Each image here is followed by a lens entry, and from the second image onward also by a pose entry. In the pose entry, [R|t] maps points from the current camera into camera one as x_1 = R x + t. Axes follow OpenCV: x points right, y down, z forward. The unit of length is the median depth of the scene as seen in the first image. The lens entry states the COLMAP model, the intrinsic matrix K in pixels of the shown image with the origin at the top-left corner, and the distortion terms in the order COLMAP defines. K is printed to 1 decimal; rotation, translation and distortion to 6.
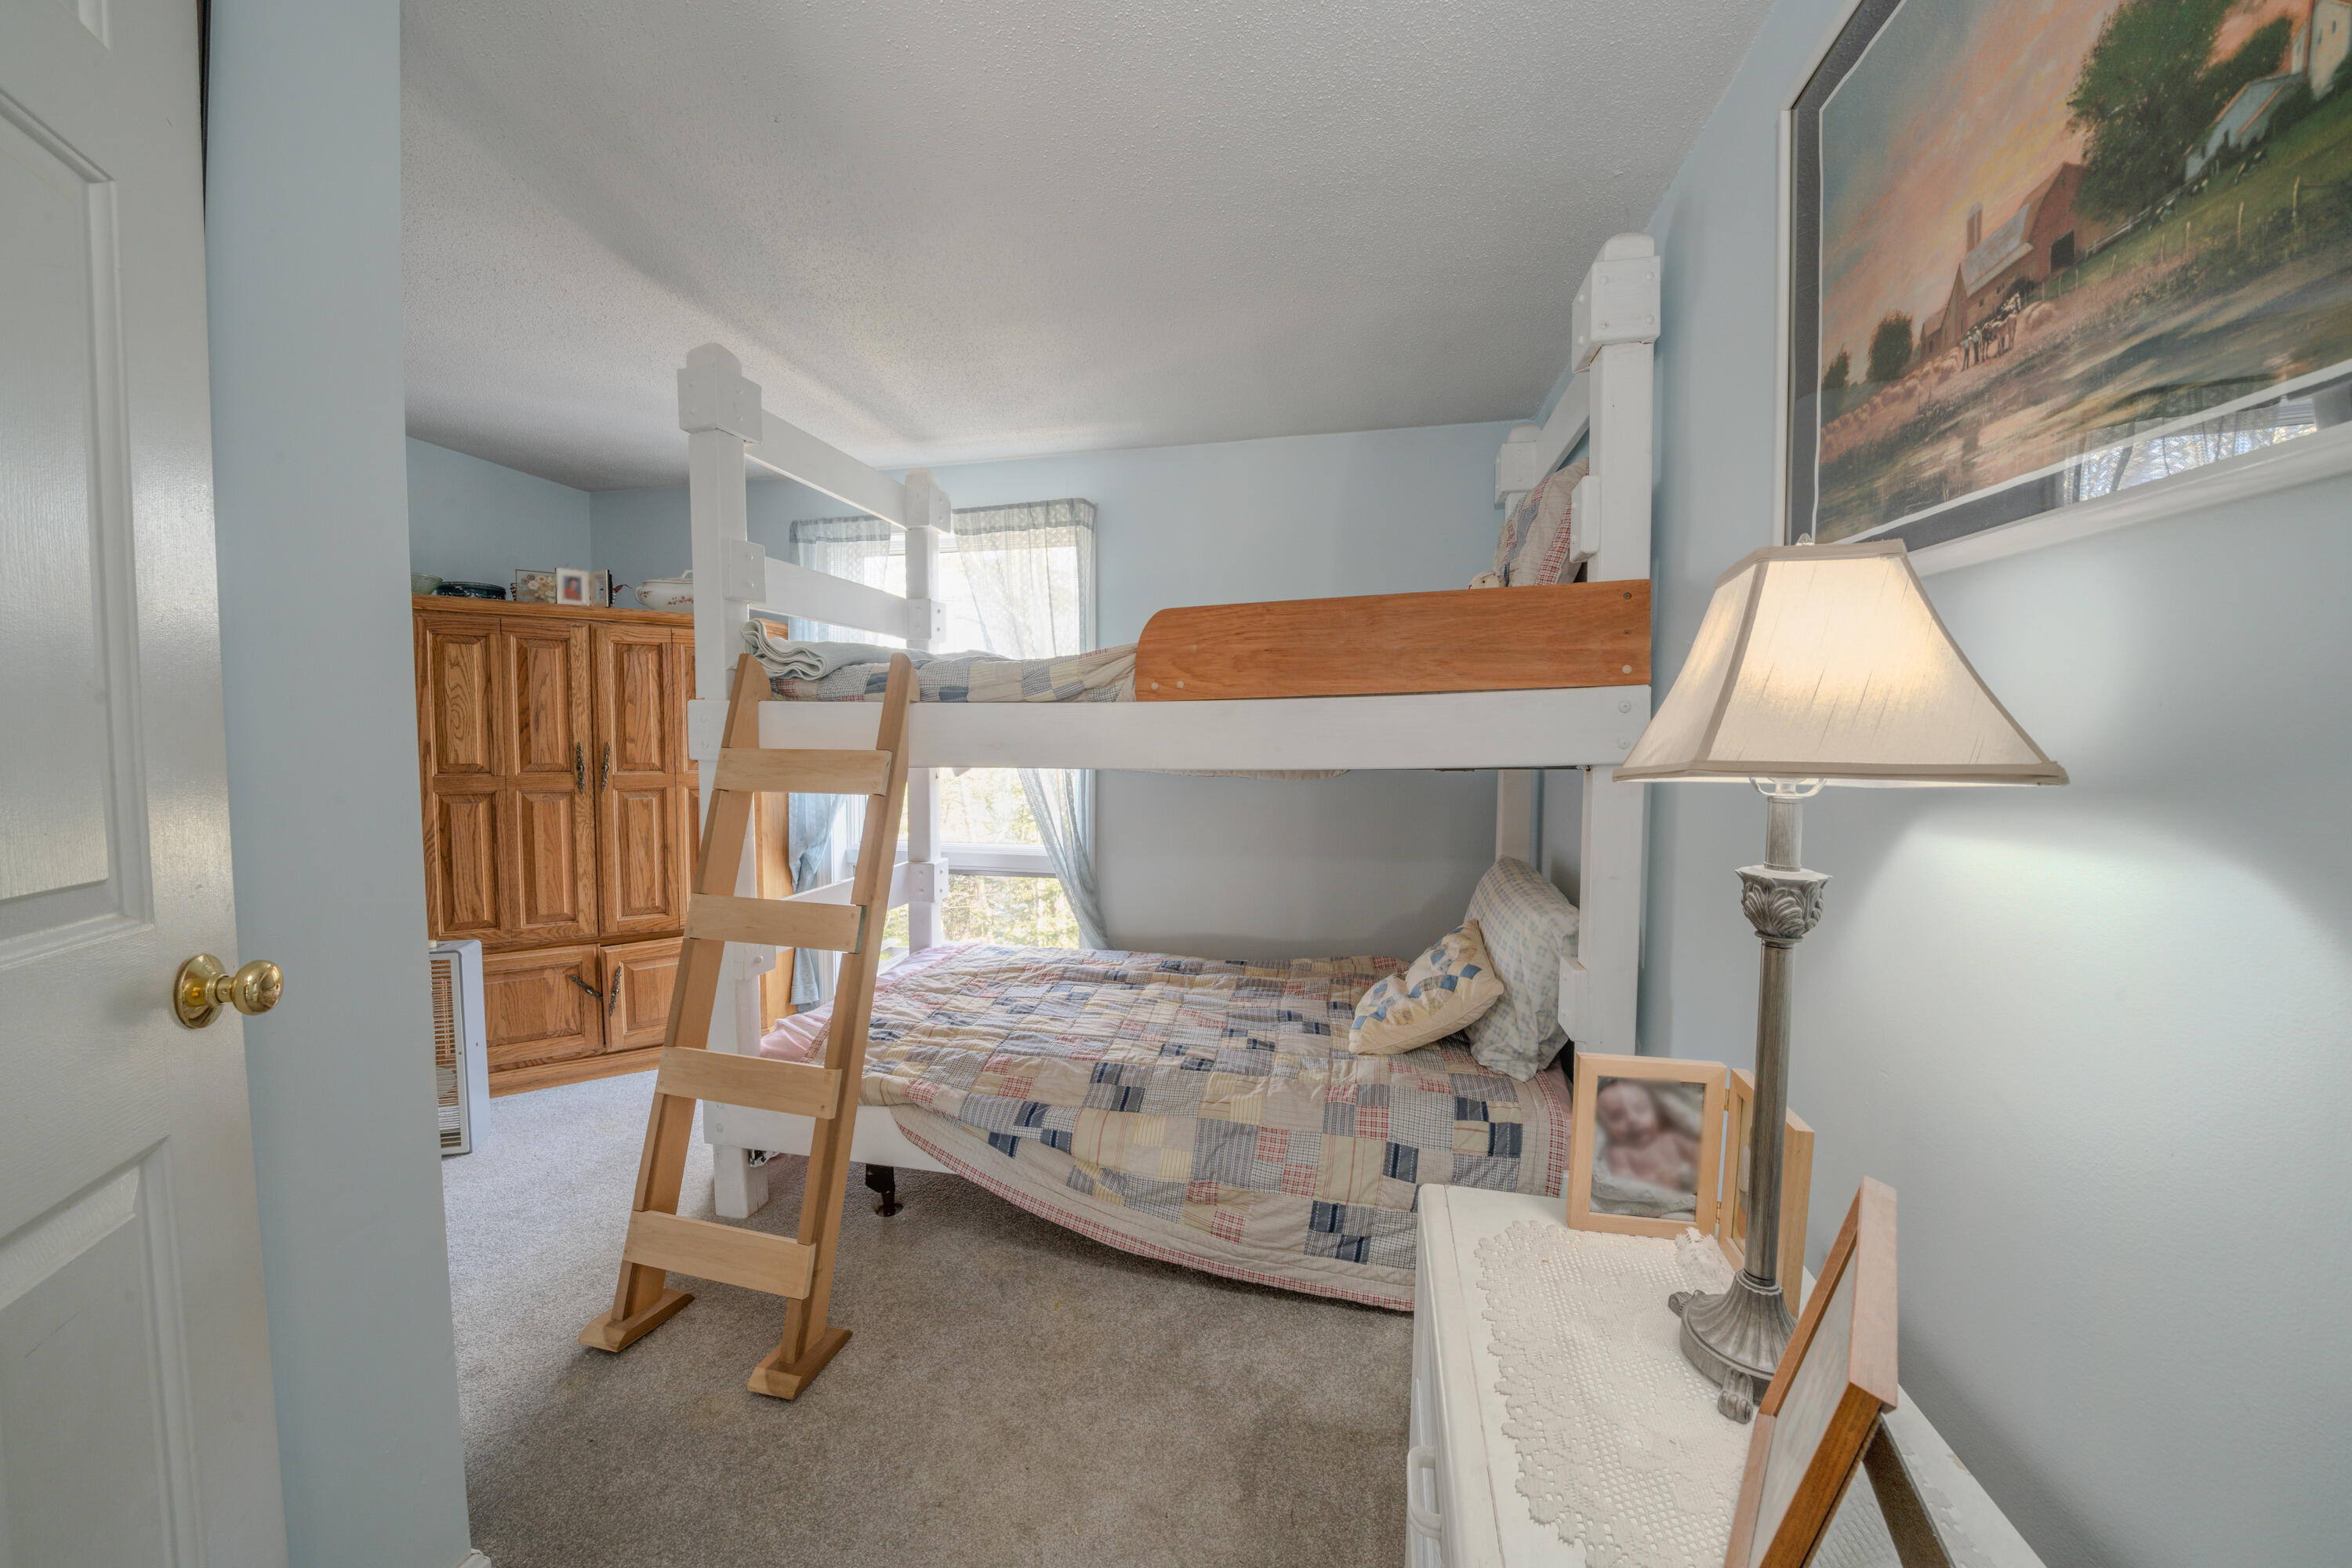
lens RADIAL K [[820.4, 0, 1169.5], [0, 820.4, 768.6], [0, 0, 1]] dist [-0.025168, 0.002888]
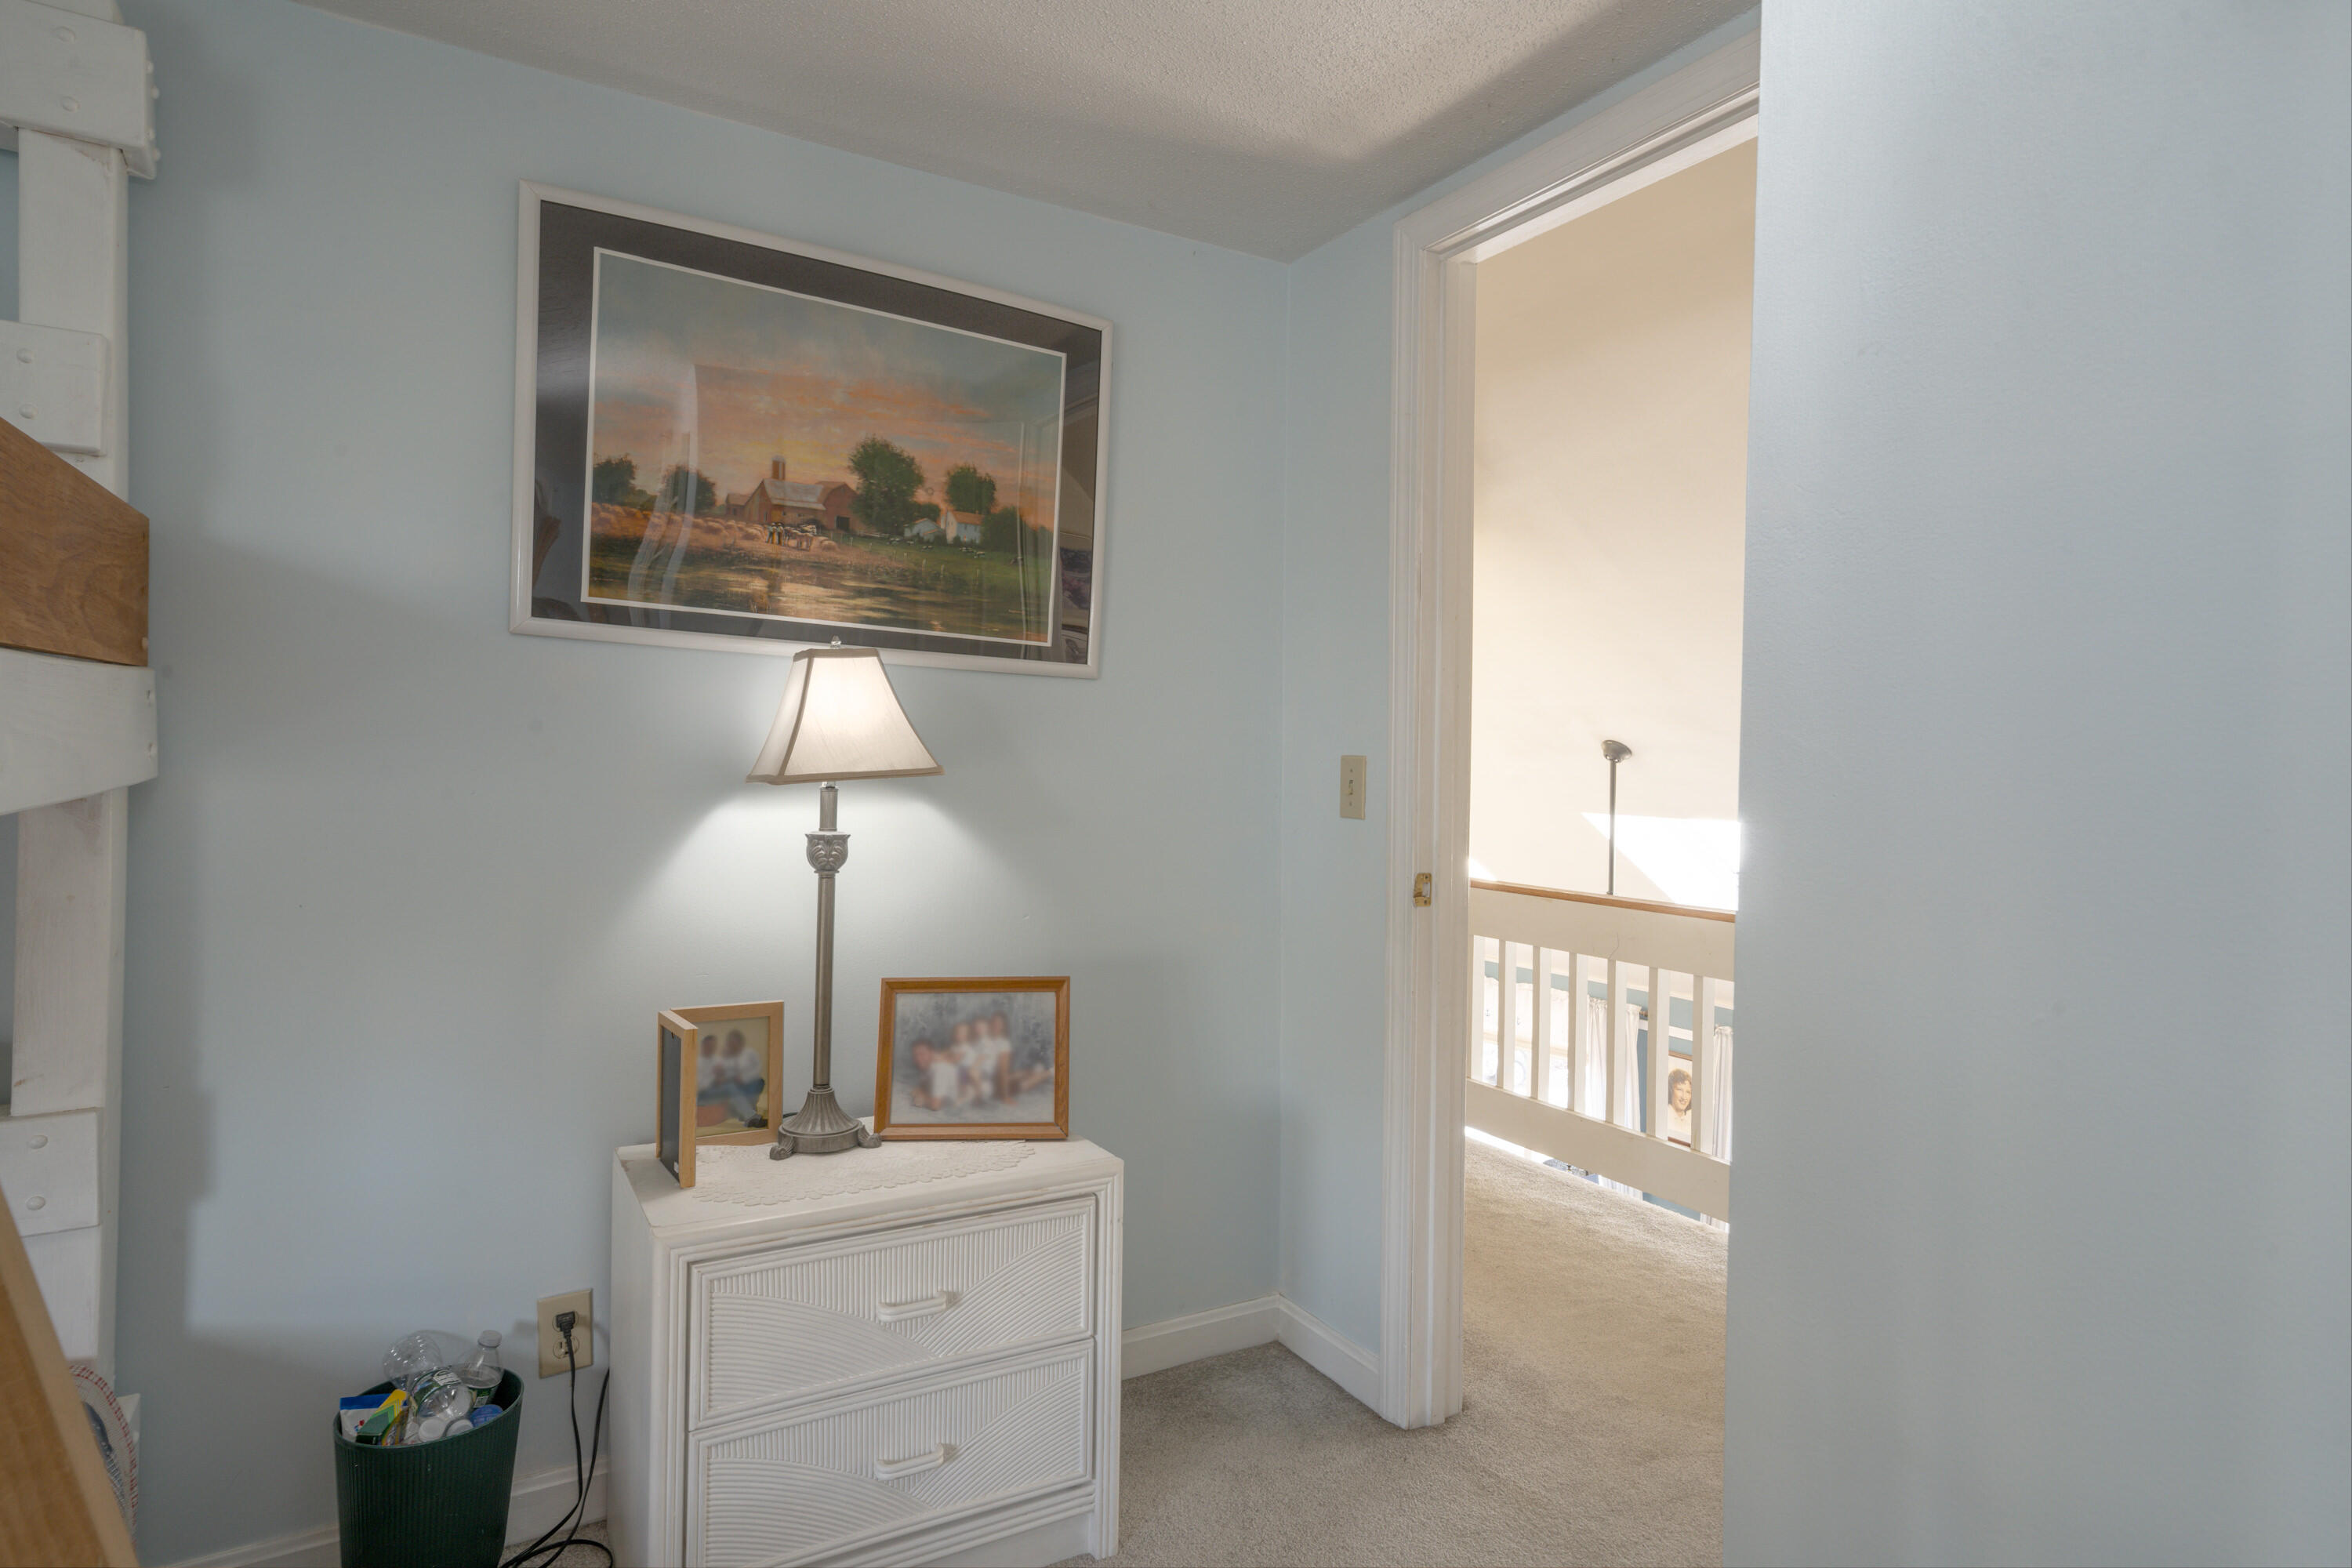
lens RADIAL K [[1248.9, 0, 1174.1], [0, 1248.9, 781.5], [0, 0, 1]] dist [-0.002737, -0.000125]
pose [[-0.687889, -0.014236, 0.725676, -1.784188], [0.023099, 0.998872, 0.041491, -0.075797], [-0.725448, 0.045304, -0.686784, 2.500053]]
